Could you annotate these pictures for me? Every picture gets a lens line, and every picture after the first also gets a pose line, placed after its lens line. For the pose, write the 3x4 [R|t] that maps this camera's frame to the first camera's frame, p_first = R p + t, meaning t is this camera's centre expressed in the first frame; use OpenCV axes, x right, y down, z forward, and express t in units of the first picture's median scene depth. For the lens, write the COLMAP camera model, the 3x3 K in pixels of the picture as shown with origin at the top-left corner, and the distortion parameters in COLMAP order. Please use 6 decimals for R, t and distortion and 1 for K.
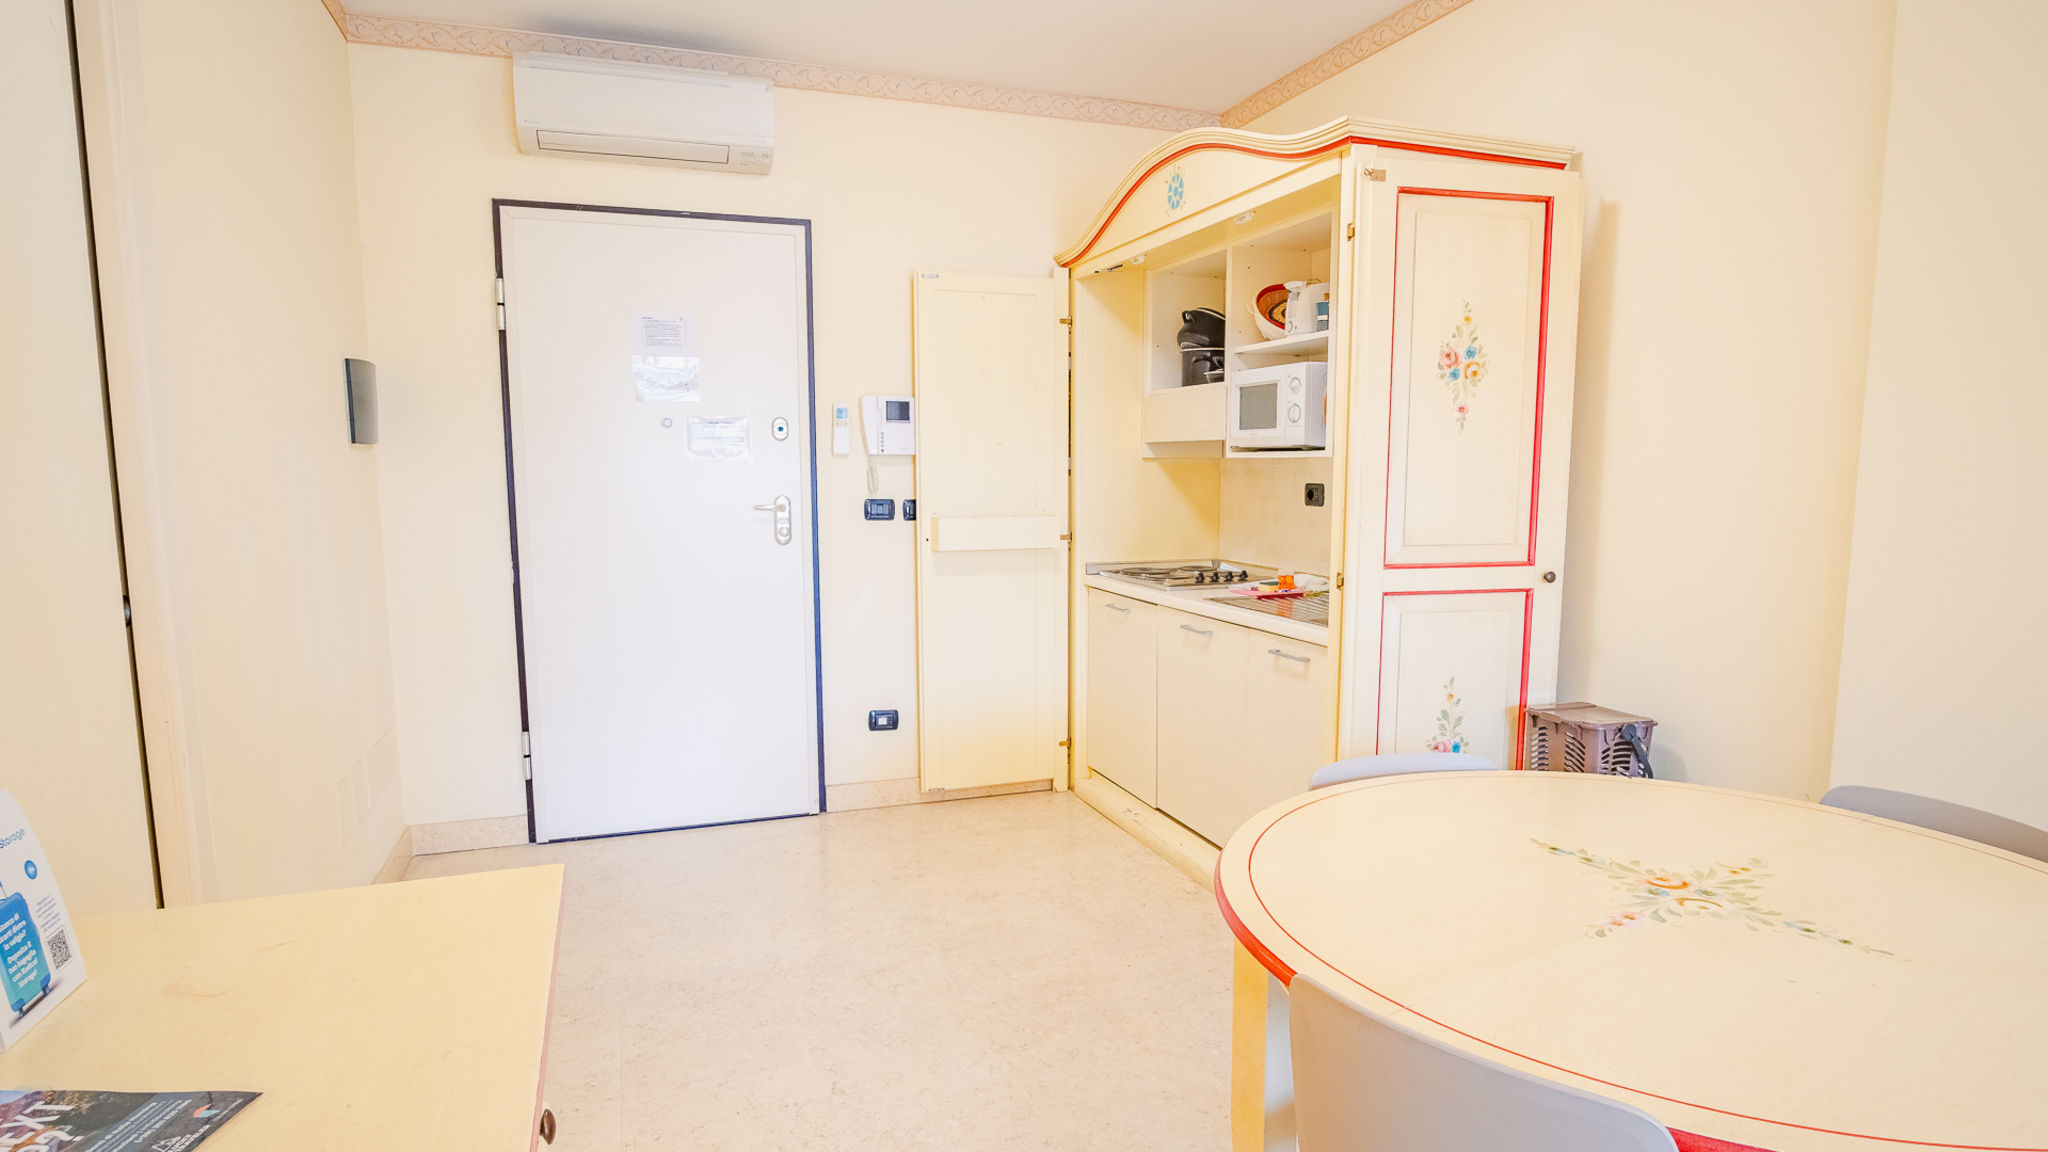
lens RADIAL K [[1125.0, 0, 1026.7], [0, 1125.0, 614.6], [0, 0, 1]] dist [-0.023863, 0.000780]
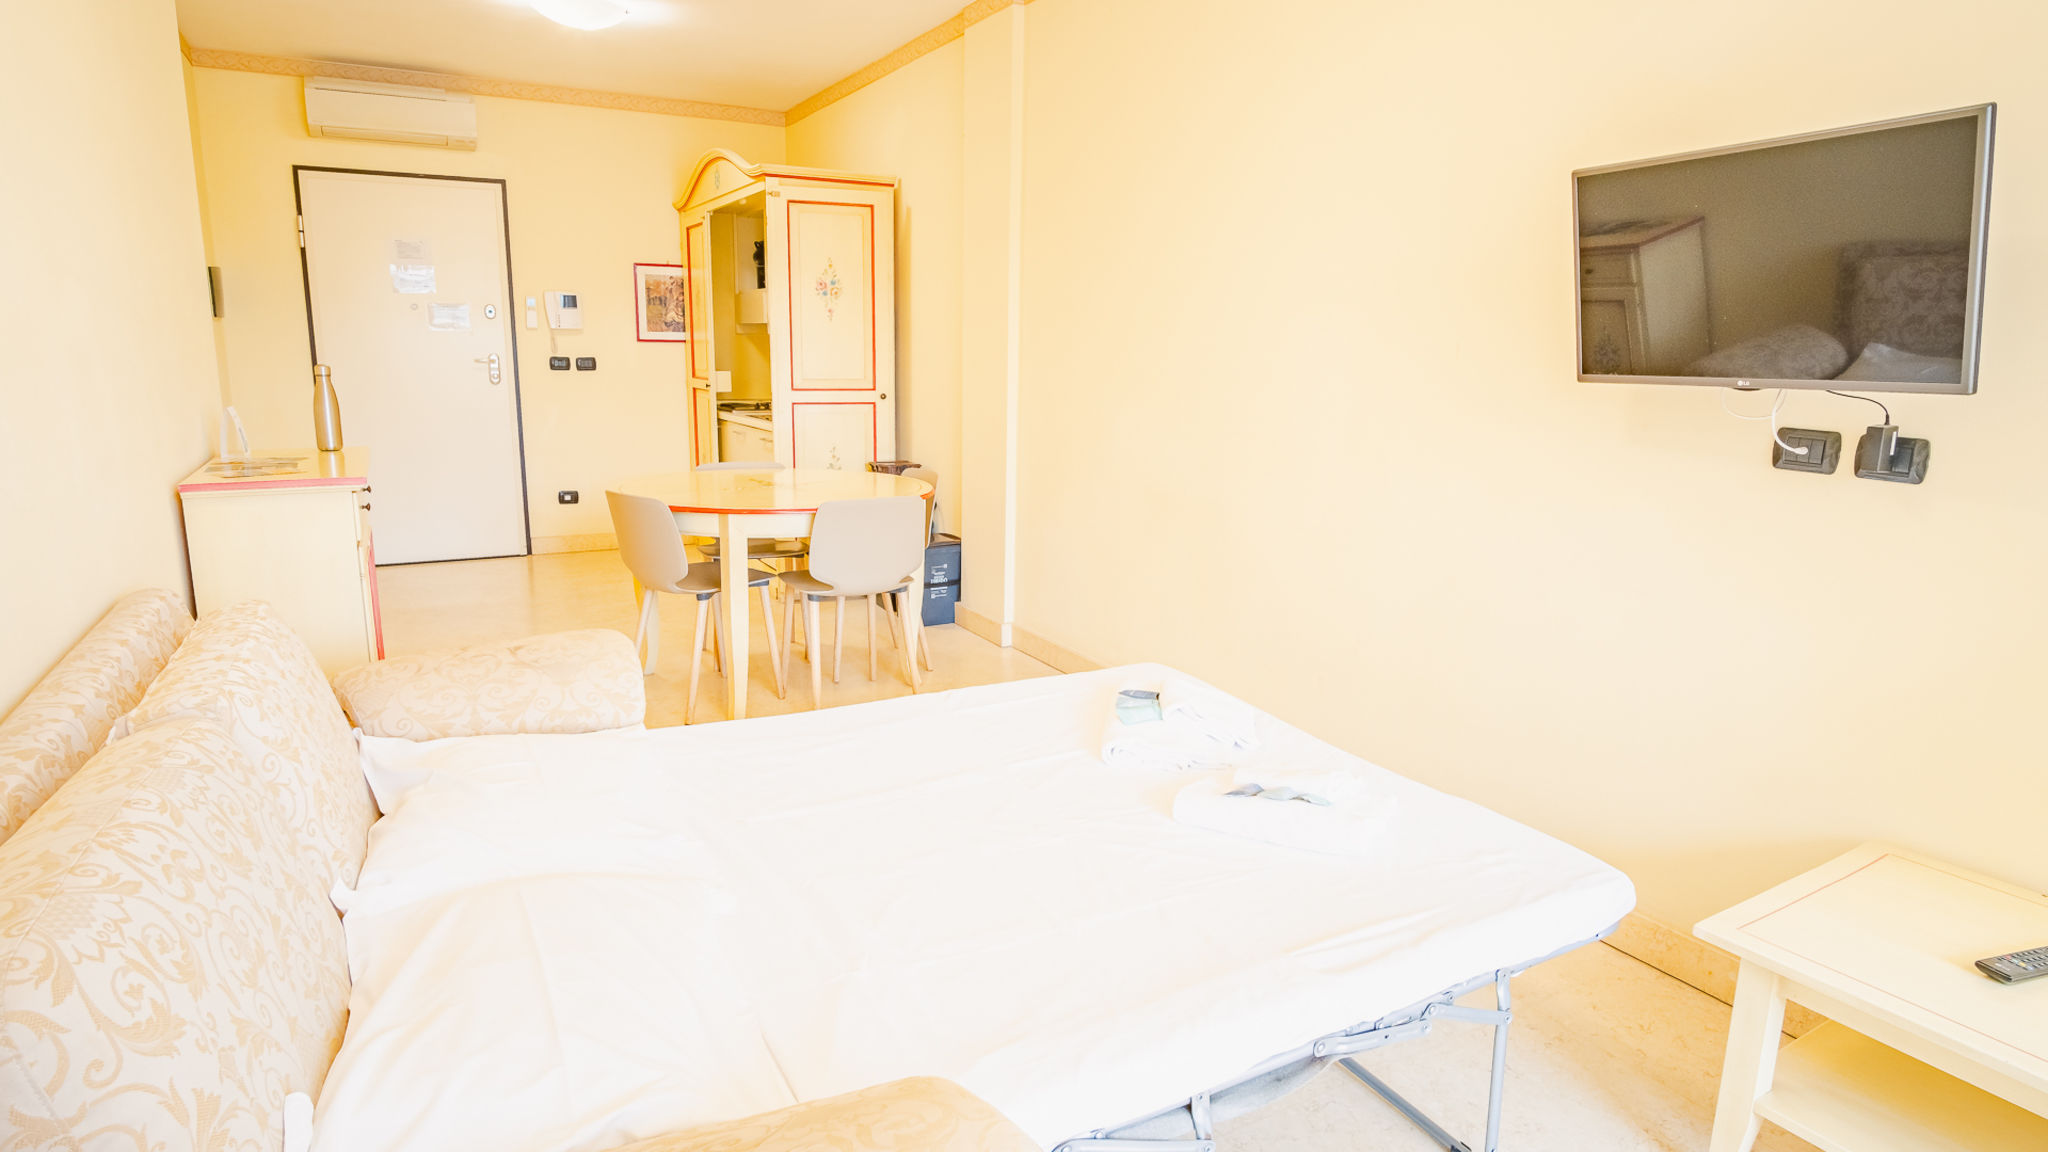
lens RADIAL K [[1152.4, 0, 1024.0], [0, 1152.4, 576.0], [0, 0, 1]] dist [-0.008221, -0.001951]
pose [[0.988232, -0.015445, 0.152181, 0.290702], [0.004986, 0.997613, 0.068876, 0.106870], [-0.152881, -0.067306, 0.985950, -0.796757]]
